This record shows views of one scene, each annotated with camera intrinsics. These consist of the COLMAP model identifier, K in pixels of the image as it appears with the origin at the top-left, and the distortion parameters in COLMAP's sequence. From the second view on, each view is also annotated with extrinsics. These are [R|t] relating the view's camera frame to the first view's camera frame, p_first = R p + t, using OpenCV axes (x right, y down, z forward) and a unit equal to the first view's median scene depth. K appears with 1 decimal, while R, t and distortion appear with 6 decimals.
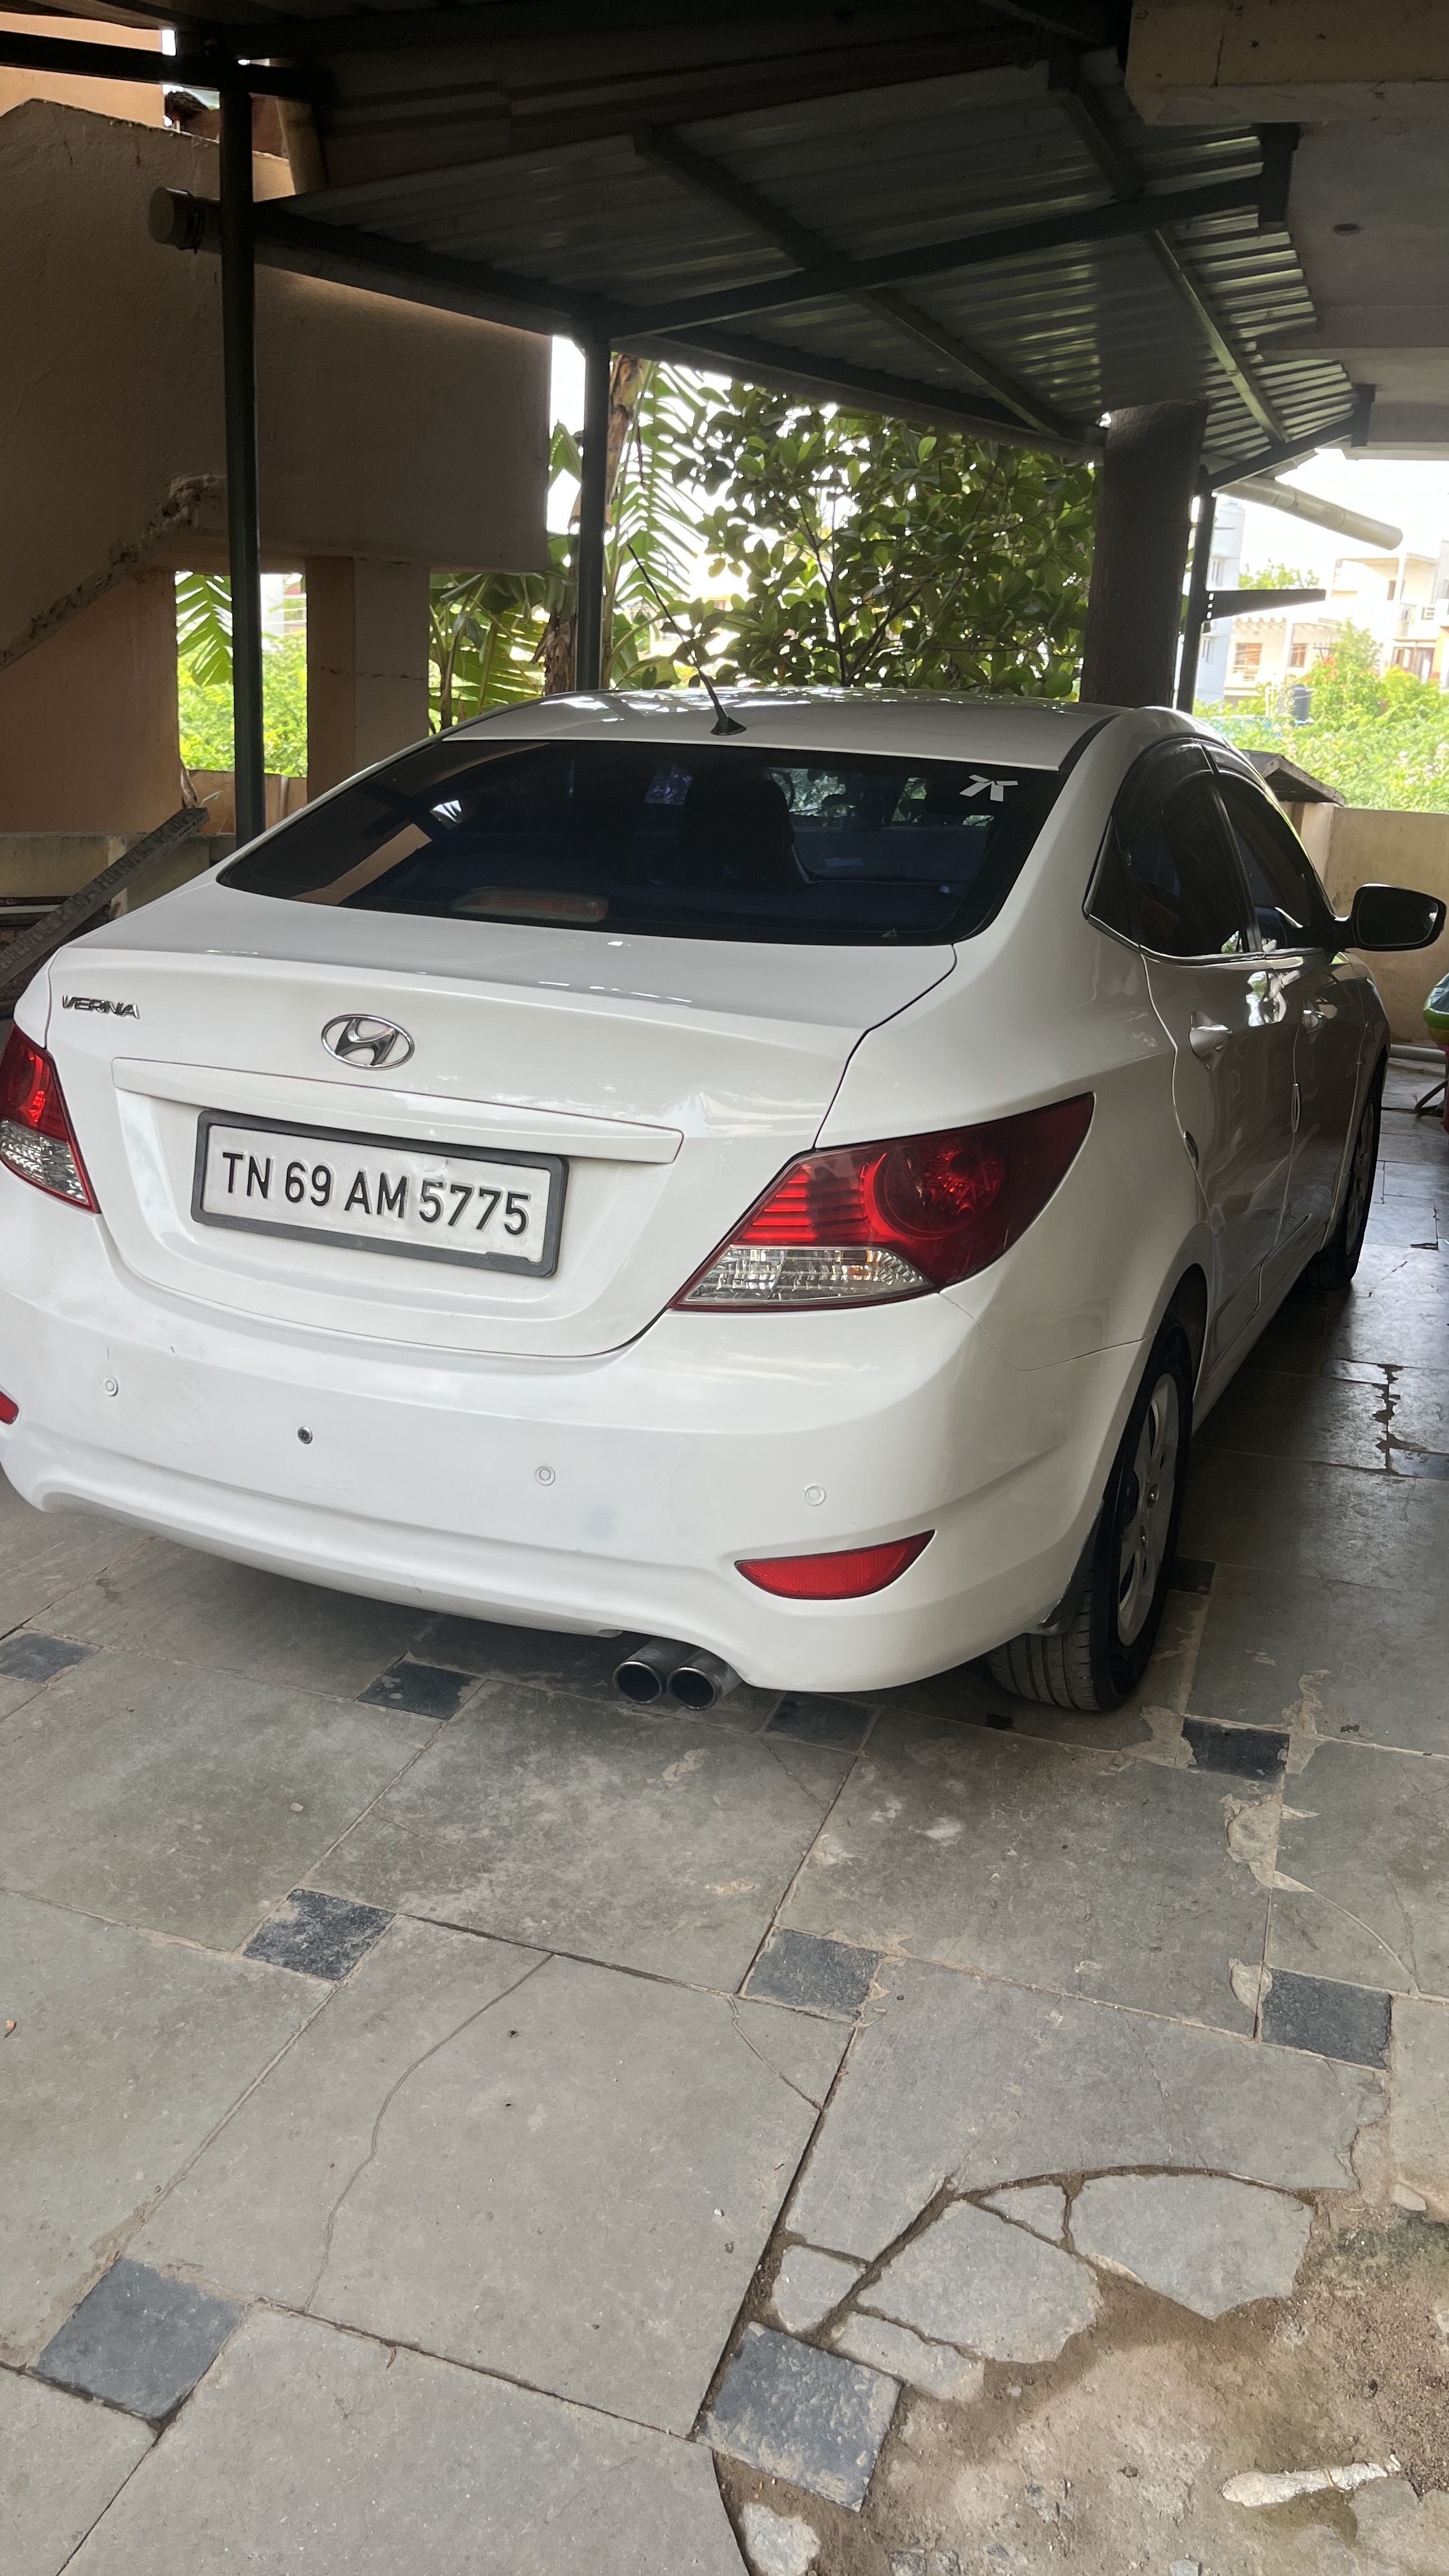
lens RADIAL K [[1947.1, 0, 724.5], [0, 1947.1, 1288.0], [0, 0, 1]] dist [0.039487, -0.061527]
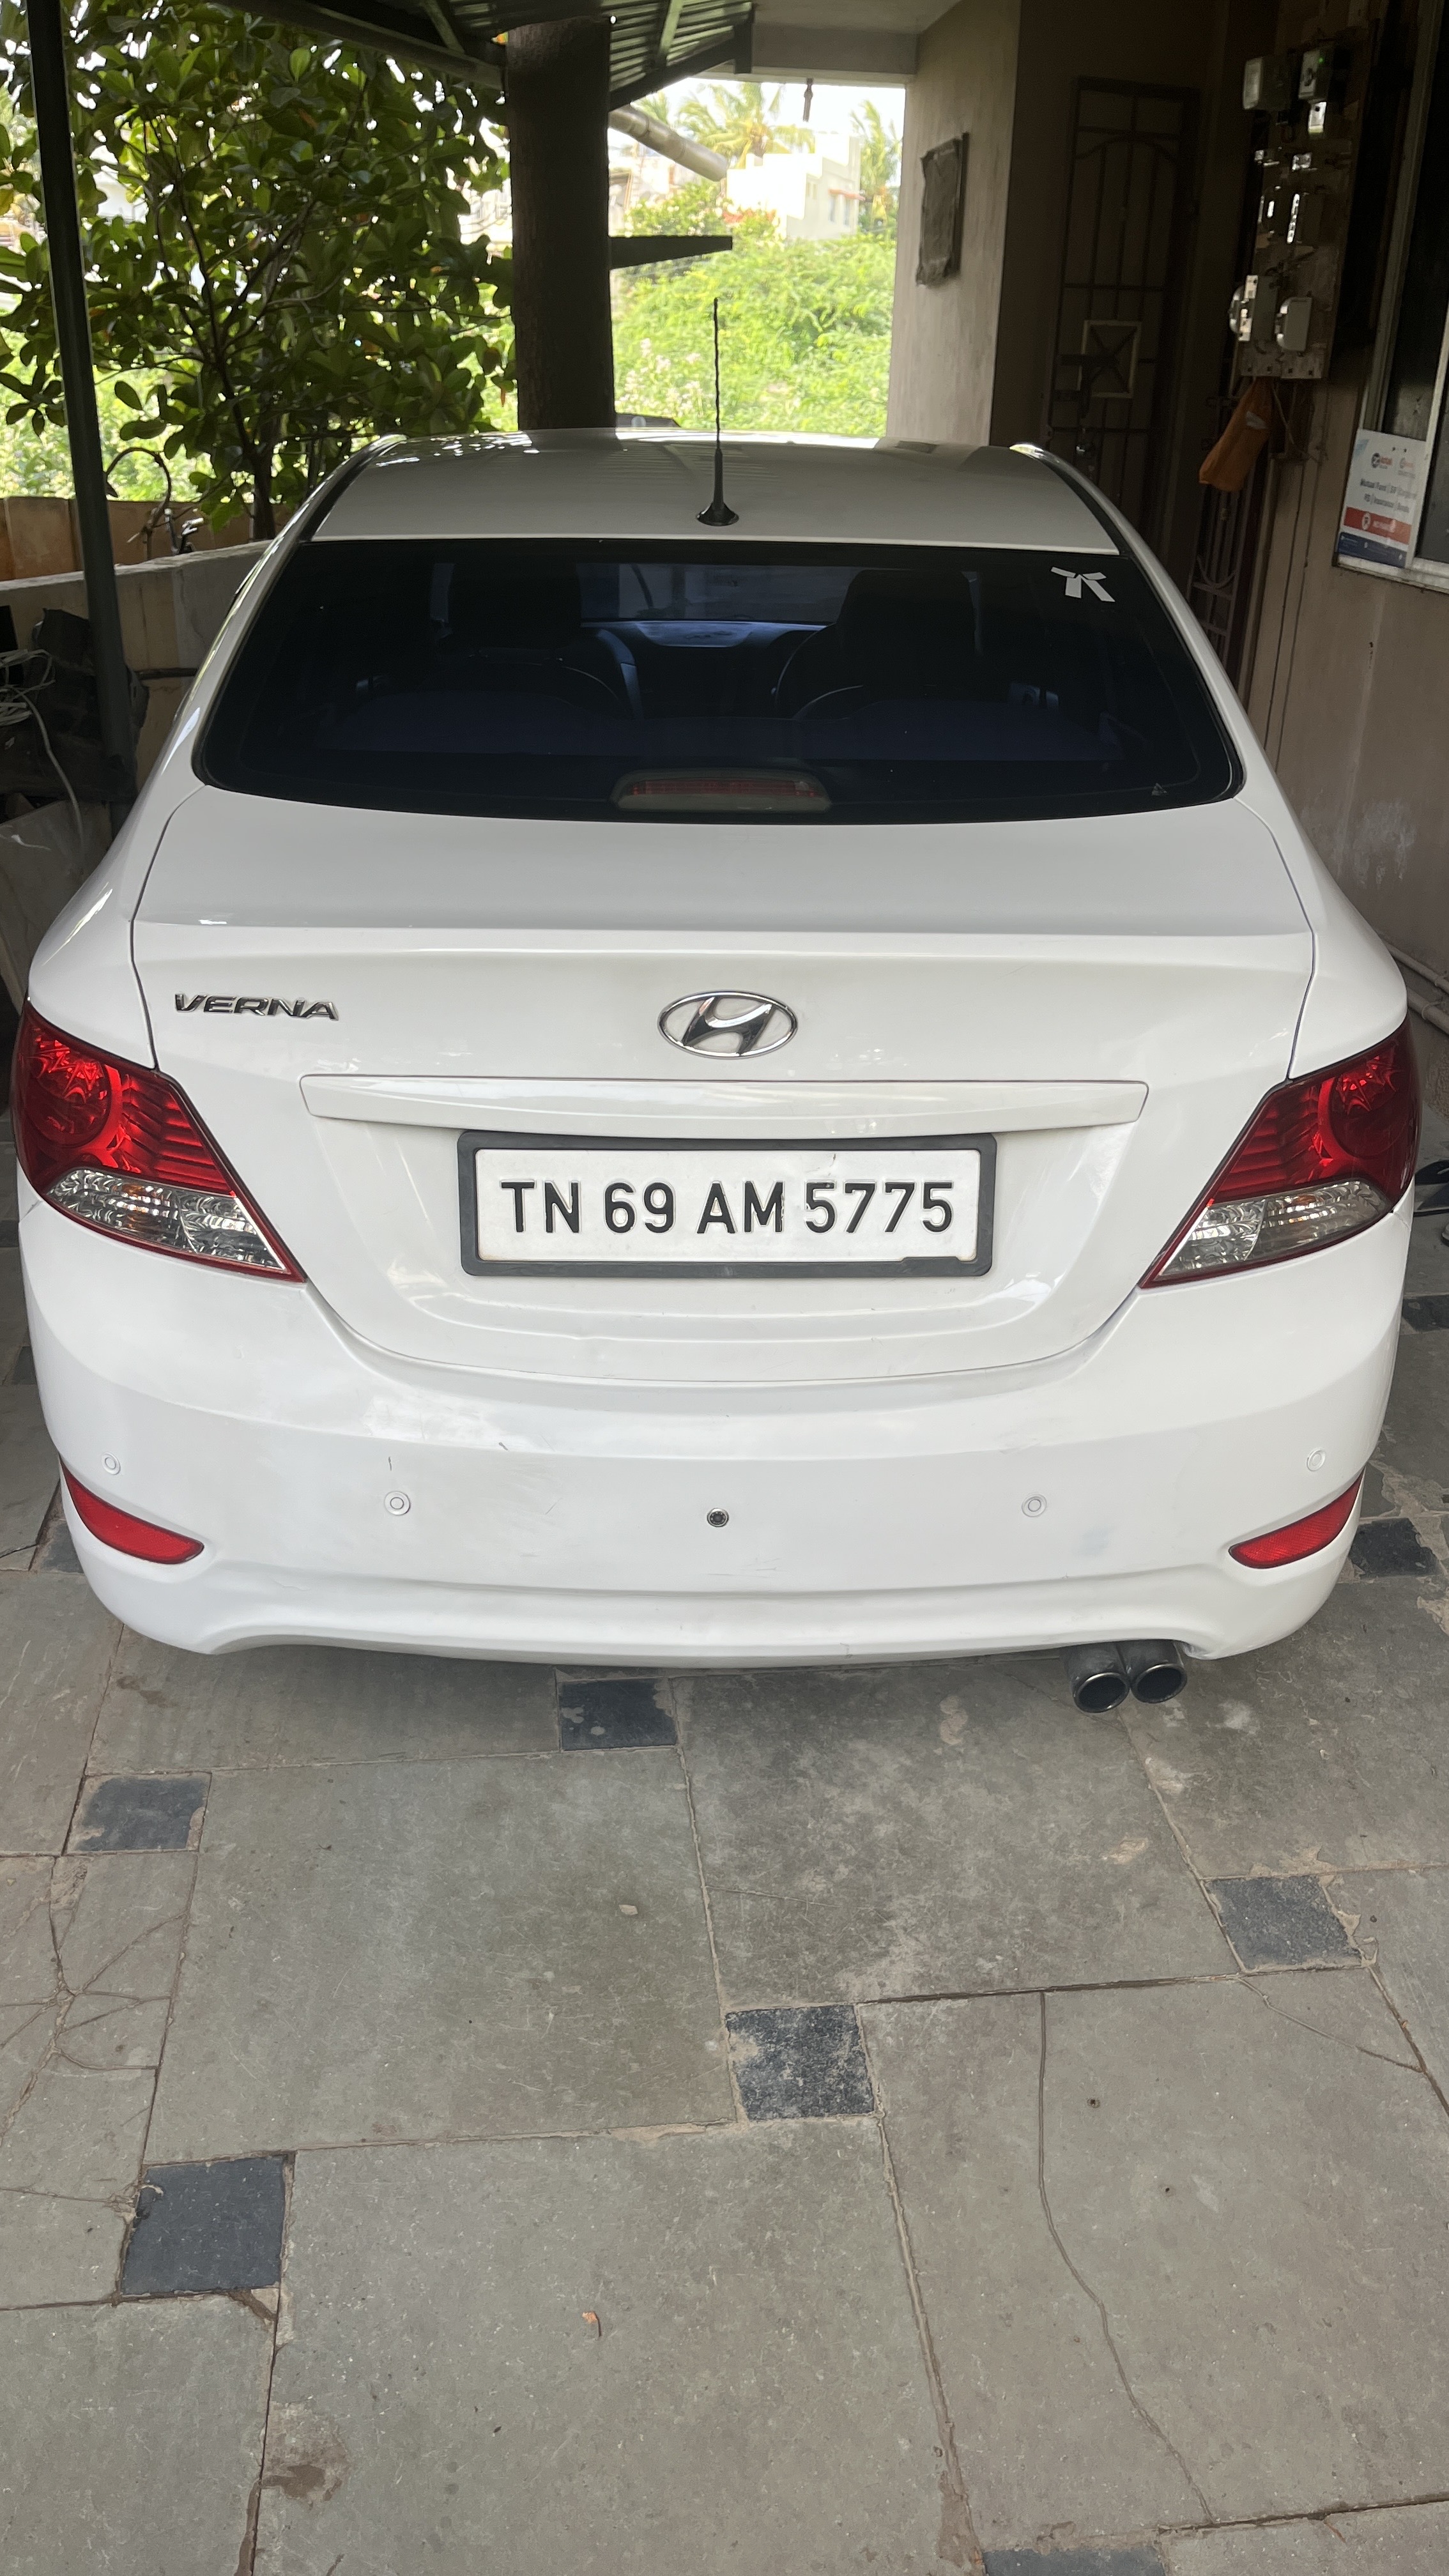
lens RADIAL K [[1947.1, 0, 724.5], [0, 1947.1, 1288.0], [0, 0, 1]] dist [0.039487, -0.061527]
pose [[0.905982, -0.202416, 0.371785, -0.485473], [0.135785, 0.970819, 0.197670, -0.173997], [-0.400948, -0.128603, 0.907029, 0.273438]]
